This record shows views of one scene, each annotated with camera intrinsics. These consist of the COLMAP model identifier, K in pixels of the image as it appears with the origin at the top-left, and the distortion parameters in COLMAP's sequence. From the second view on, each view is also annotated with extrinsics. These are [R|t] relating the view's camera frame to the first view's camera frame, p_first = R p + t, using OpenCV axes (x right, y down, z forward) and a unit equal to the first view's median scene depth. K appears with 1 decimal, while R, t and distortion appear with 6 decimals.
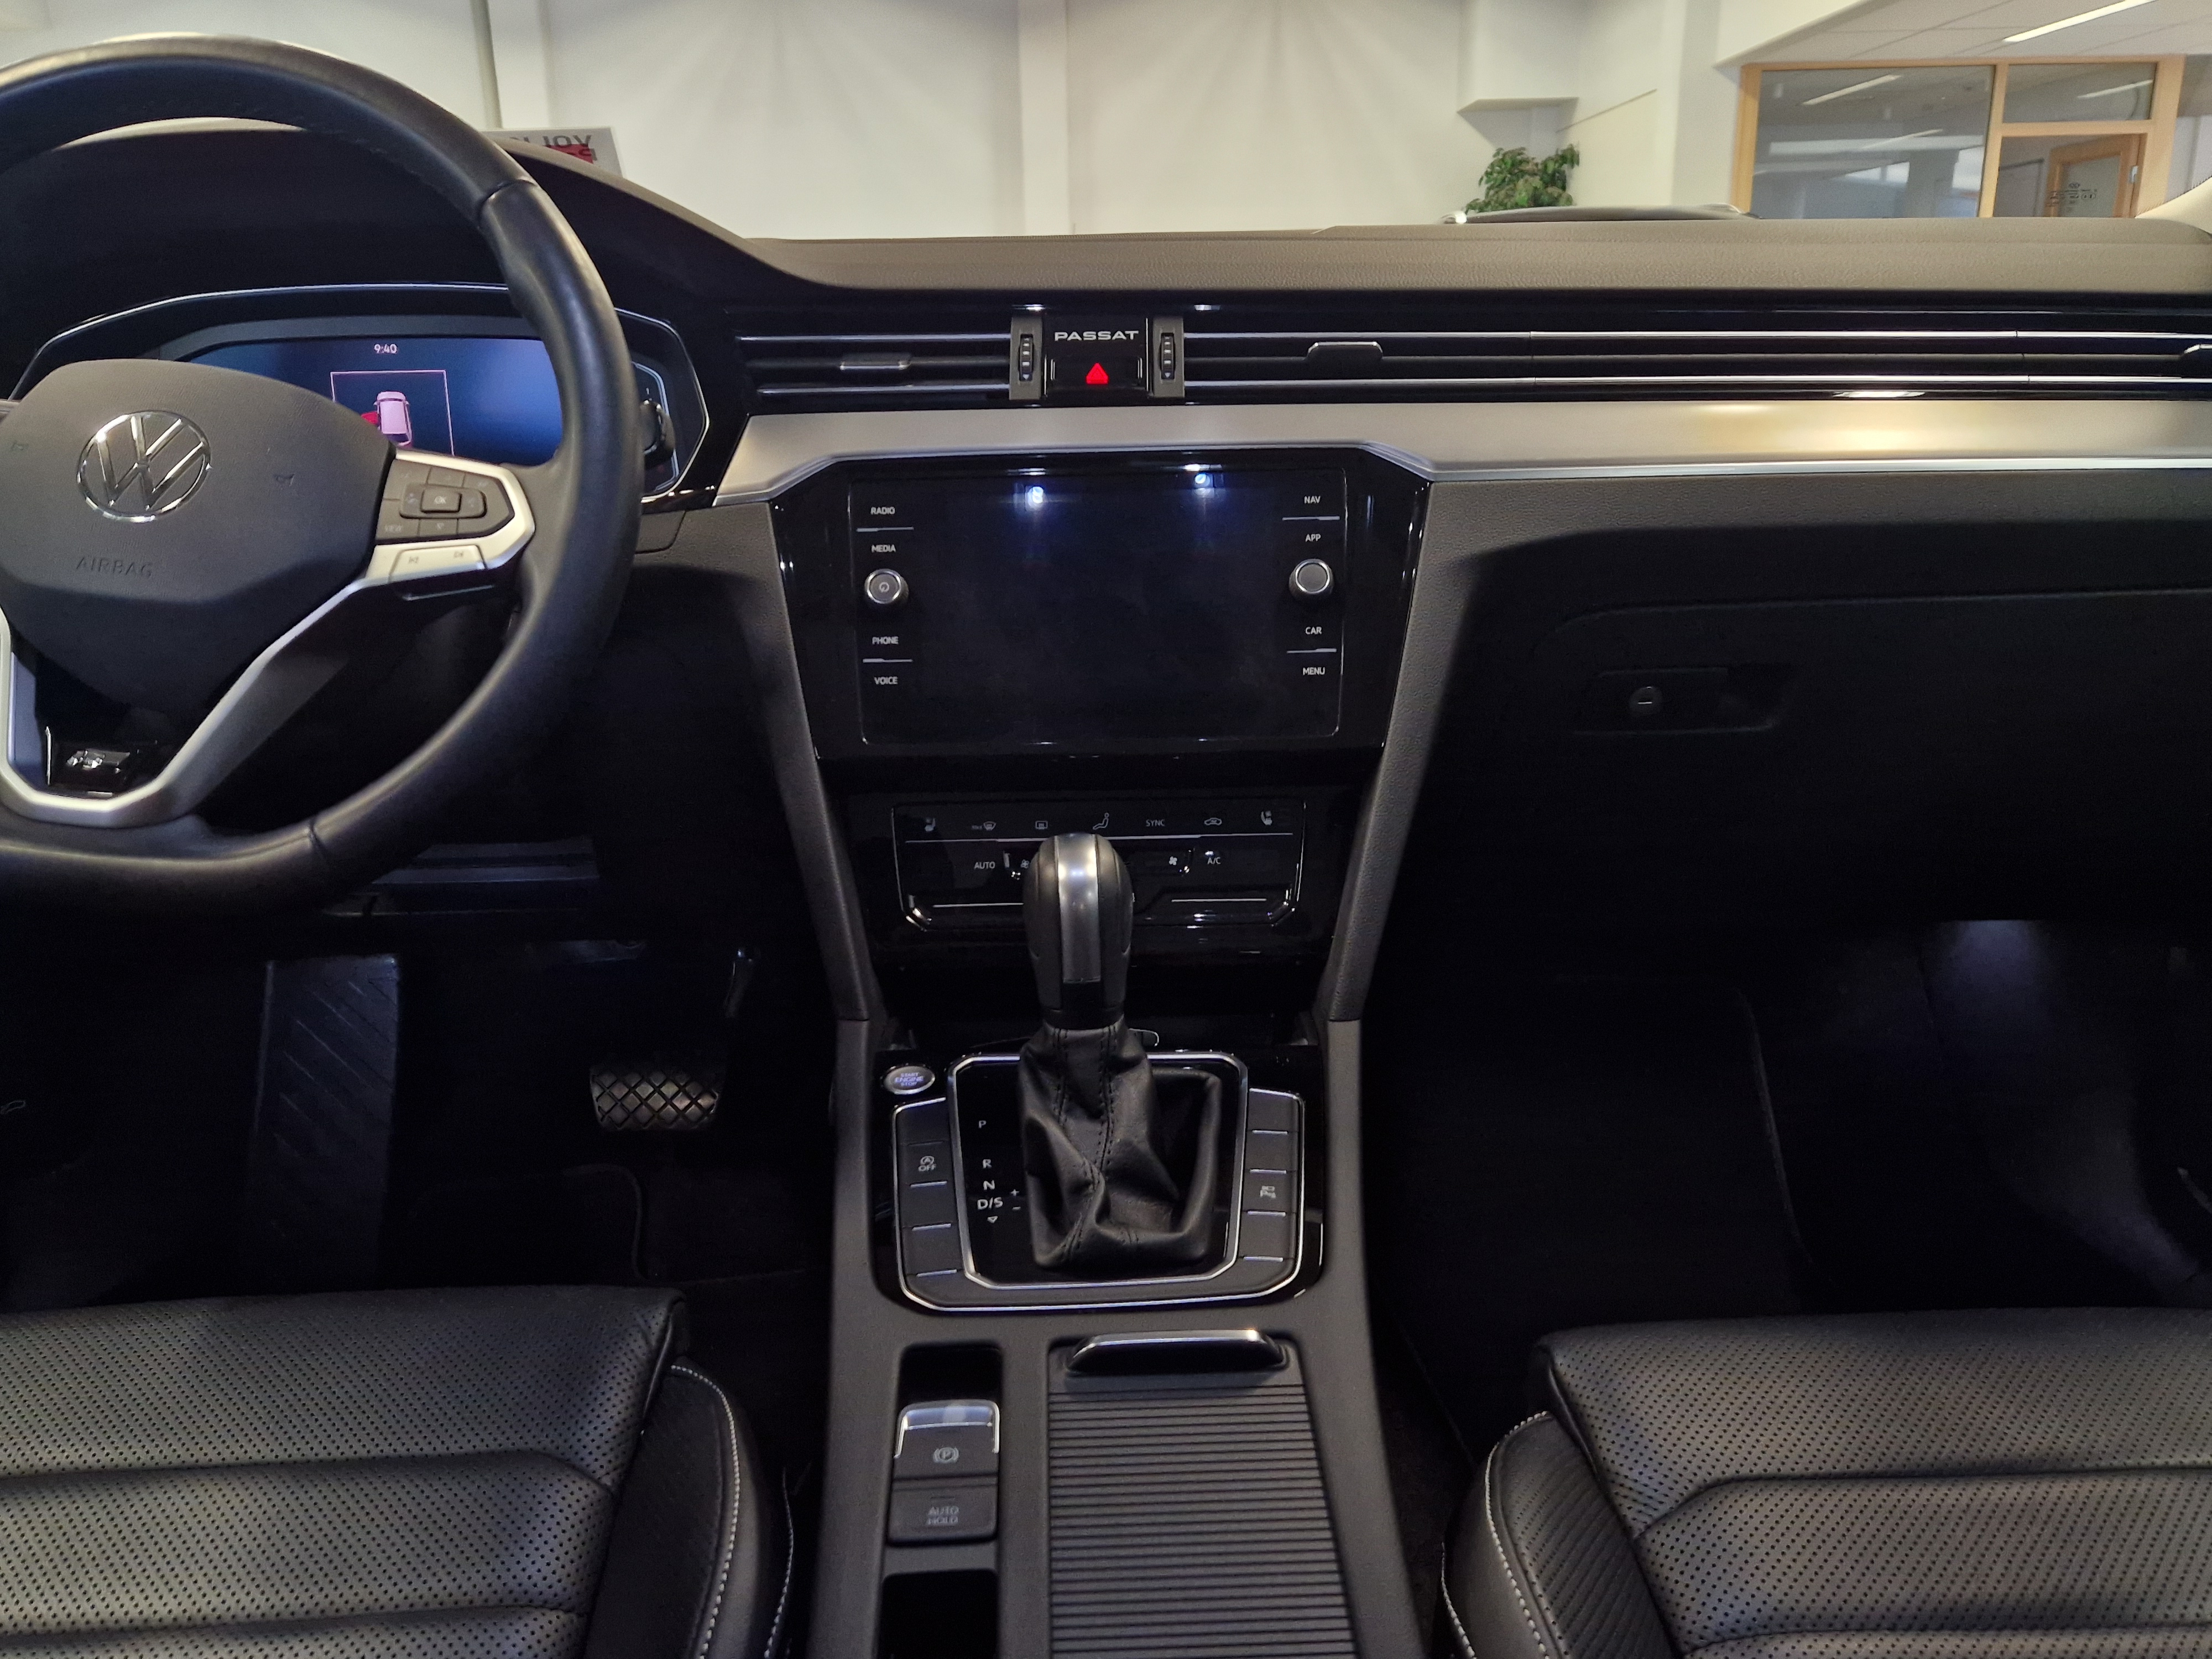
lens RADIAL K [[1680.9, 0, 1079.6], [0, 1680.9, 820.2], [0, 0, 1]] dist [0.073735, -0.118916]
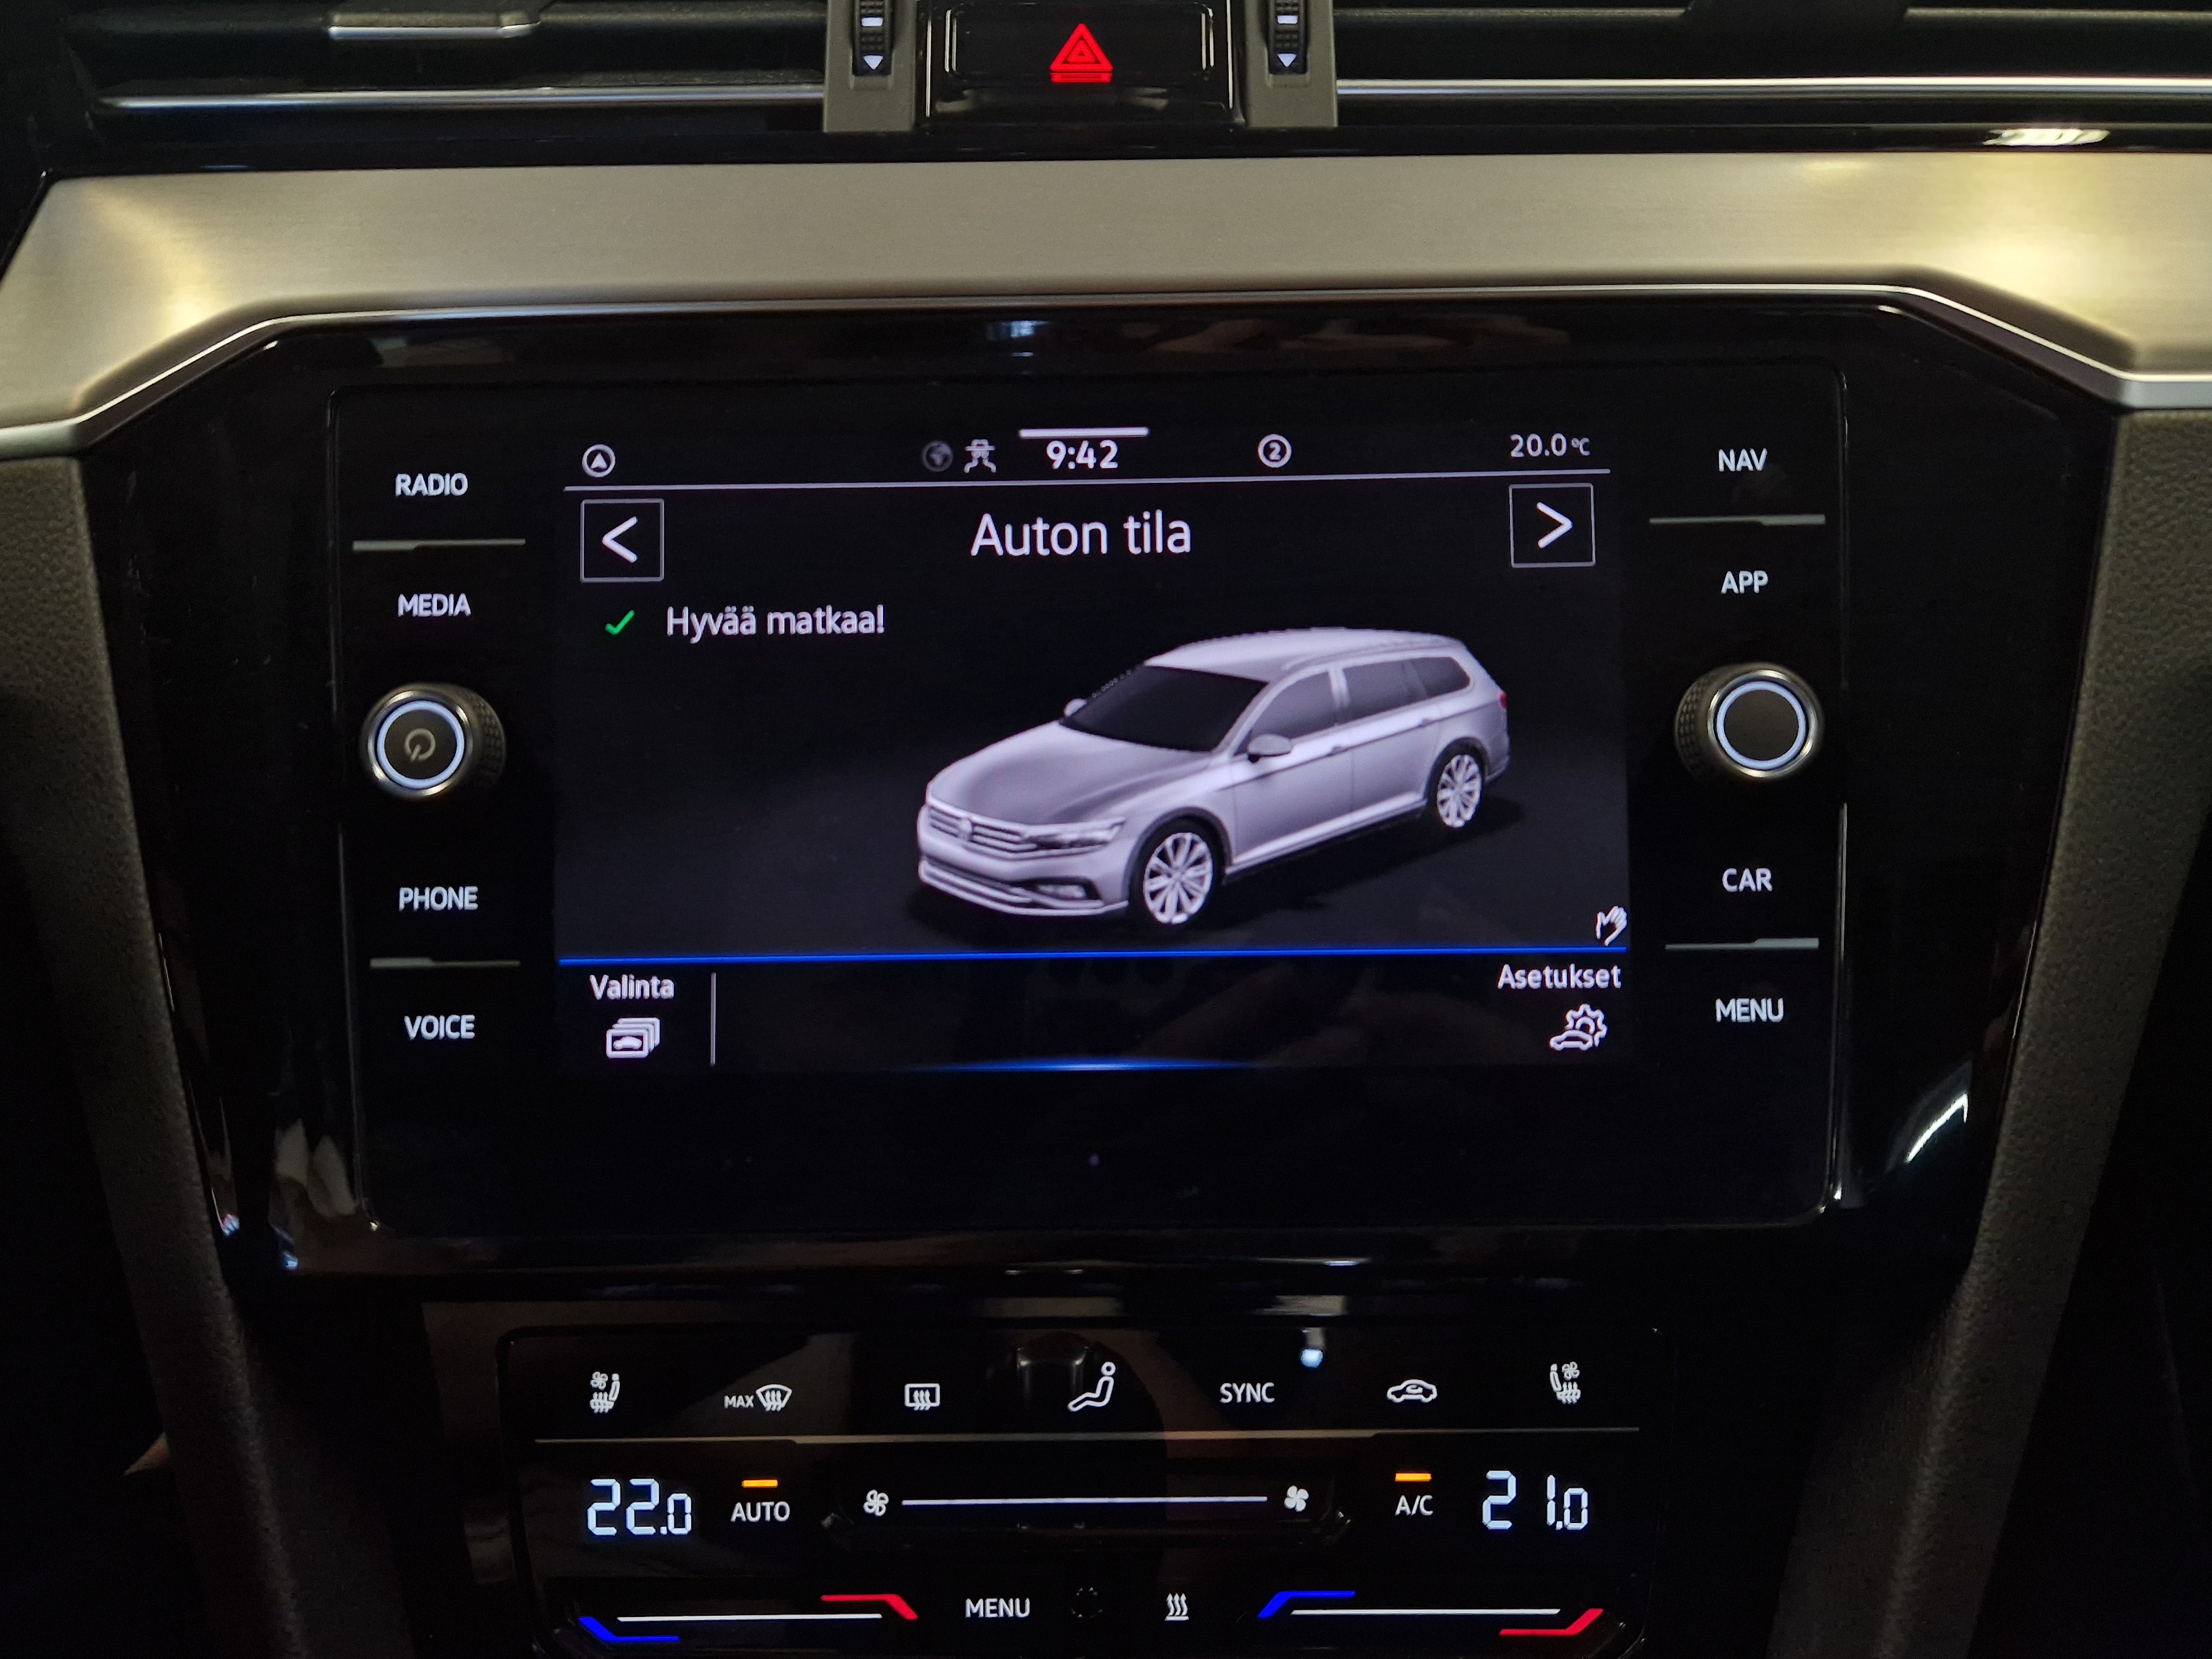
lens RADIAL K [[1680.9, 0, 1079.6], [0, 1680.9, 820.2], [0, 0, 1]] dist [0.073735, -0.118916]
pose [[0.999759, -0.002301, 0.021834, 0.002286], [-0.000898, 0.989375, 0.145381, -0.168678], [-0.021936, -0.145365, 0.989135, 0.667664]]
